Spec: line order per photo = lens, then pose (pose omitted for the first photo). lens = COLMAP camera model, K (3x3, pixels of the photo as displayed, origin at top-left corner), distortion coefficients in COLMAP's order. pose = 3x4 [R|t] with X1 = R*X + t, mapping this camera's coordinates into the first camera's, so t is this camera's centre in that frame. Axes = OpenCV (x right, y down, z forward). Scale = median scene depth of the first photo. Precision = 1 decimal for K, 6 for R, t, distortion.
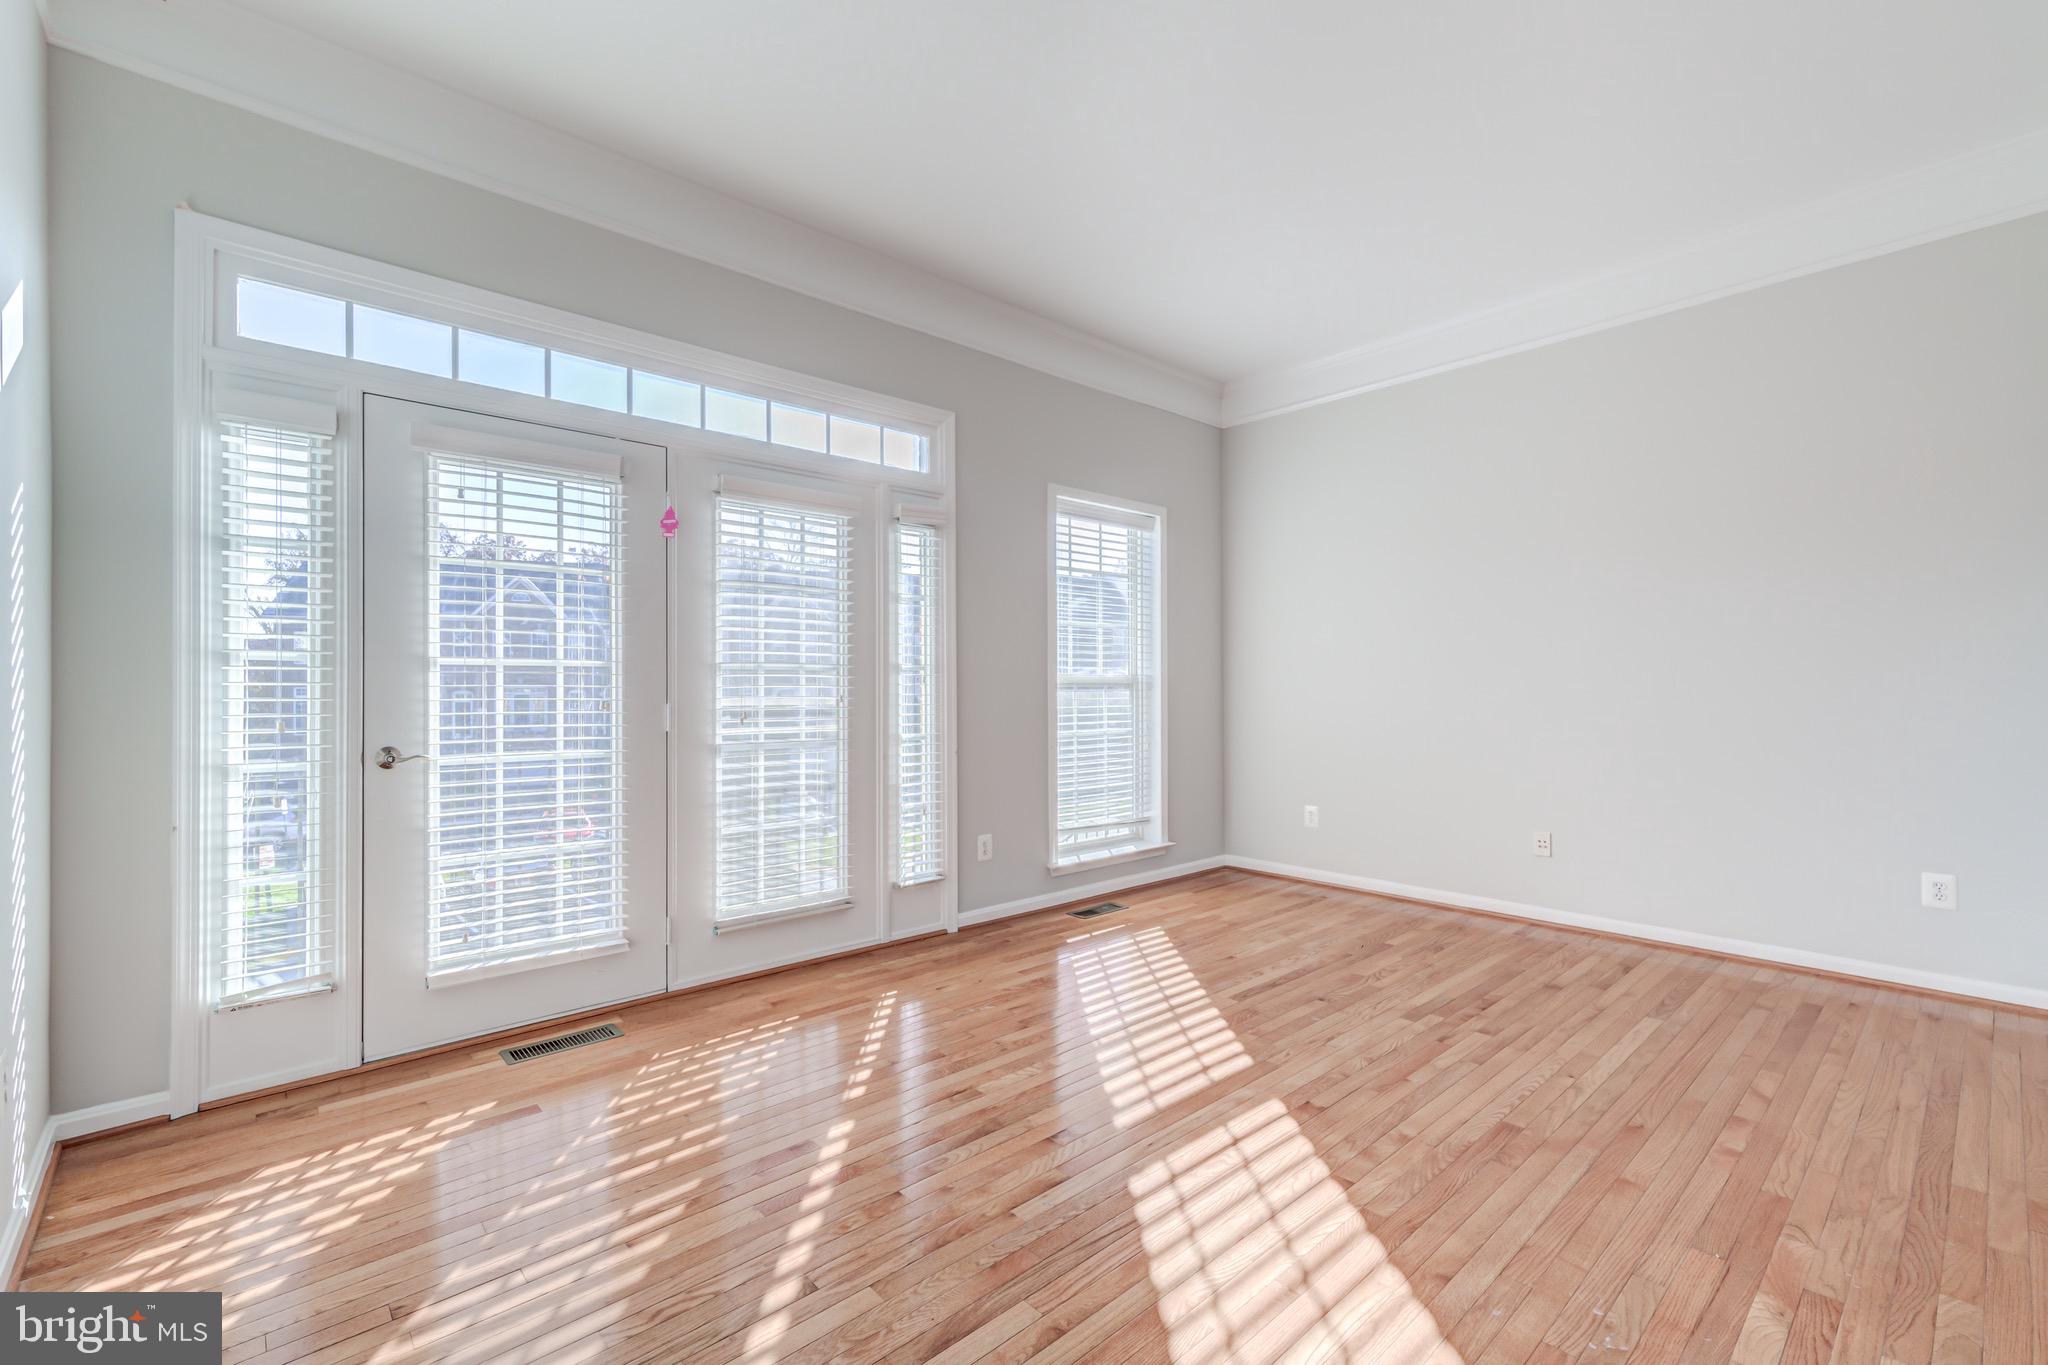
lens RADIAL K [[887.0, 0, 1009.7], [0, 887.0, 692.8], [0, 0, 1]] dist [0.002152, 0.001037]
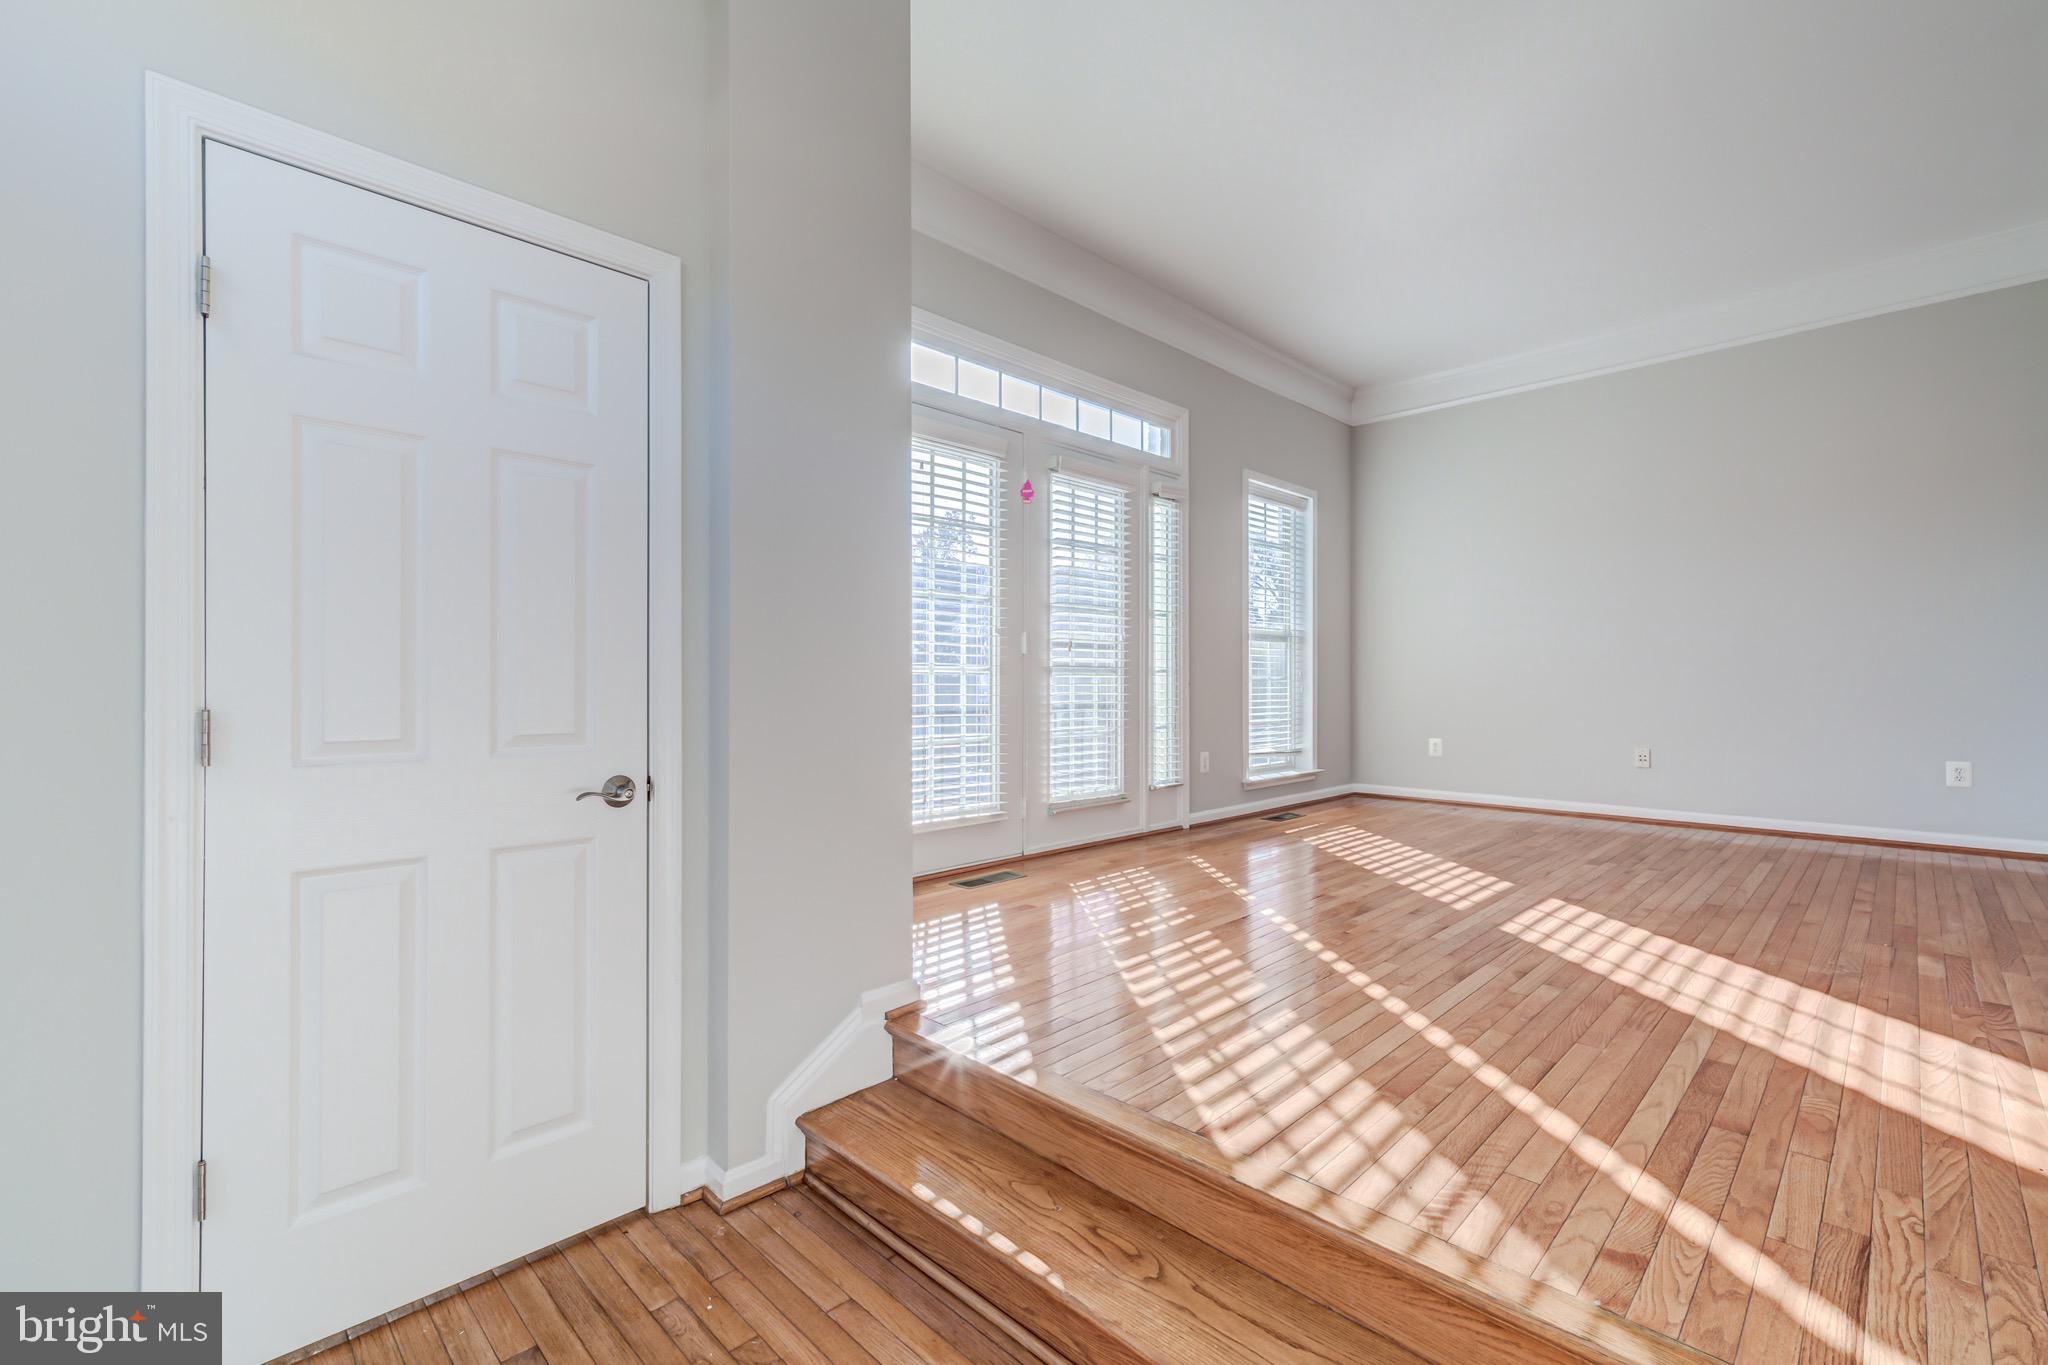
lens RADIAL K [[887.0, 0, 1023.3], [0, 887.0, 673.3], [0, 0, 1]] dist [0.002152, 0.001037]
pose [[0.998615, 0.005416, 0.052341, -0.419403], [-0.004909, 0.999940, -0.009818, 0.078431], [-0.052391, 0.009548, 0.998581, -0.264844]]
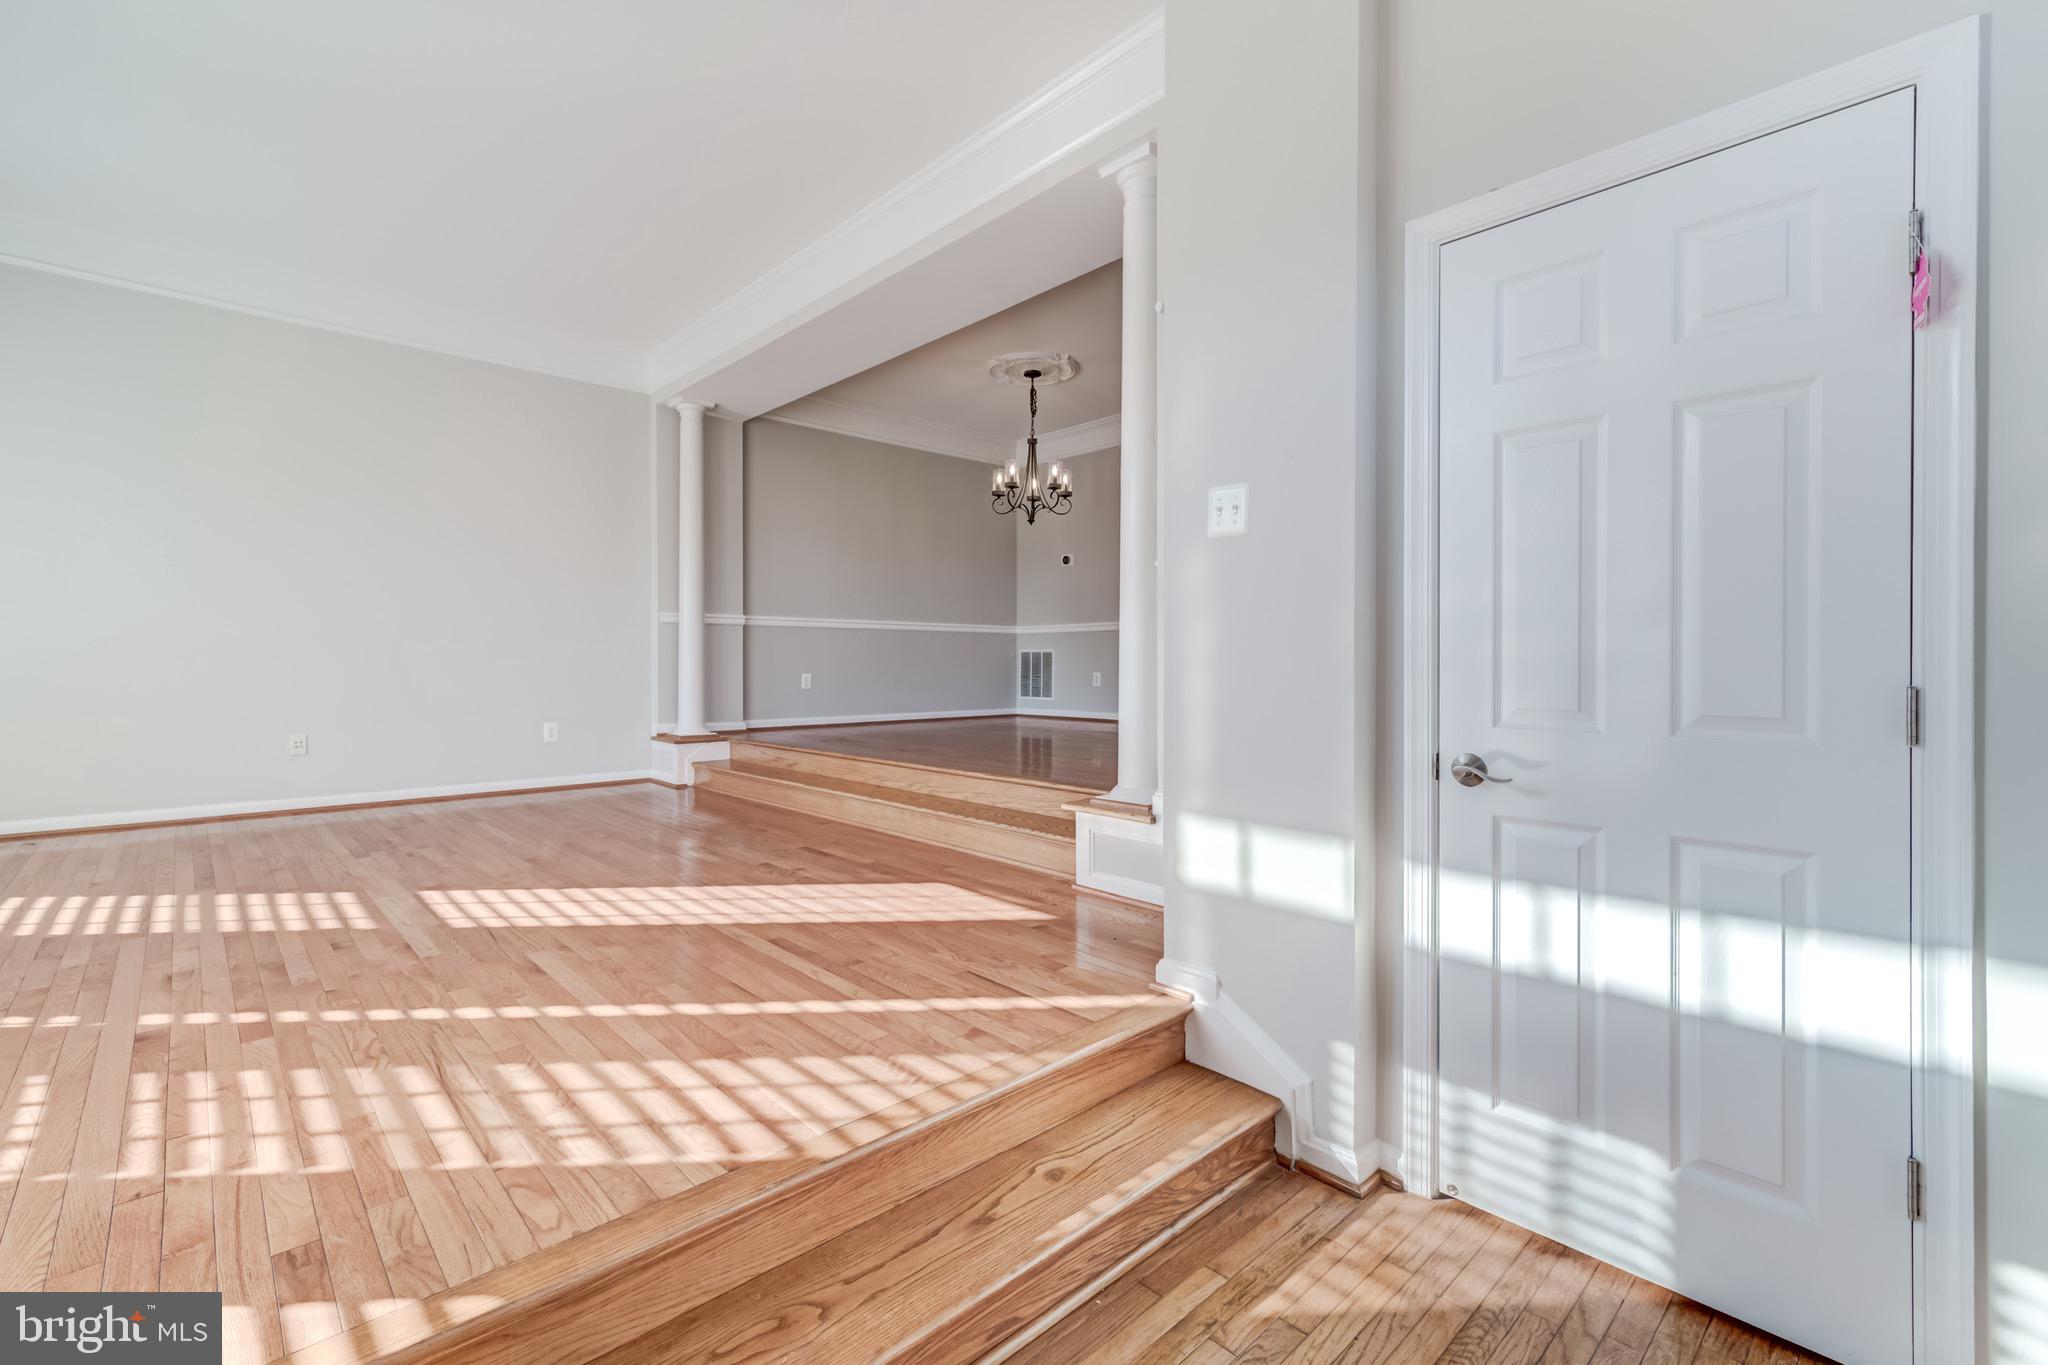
lens RADIAL K [[887.0, 0, 991.9], [0, 887.0, 643.9], [0, 0, 1]] dist [0.002152, 0.001037]
pose [[-0.005554, 0.026126, 0.999643, -0.728244], [0.002168, 0.999657, -0.026114, 0.078306], [-0.999982, 0.002023, -0.005609, 0.078578]]
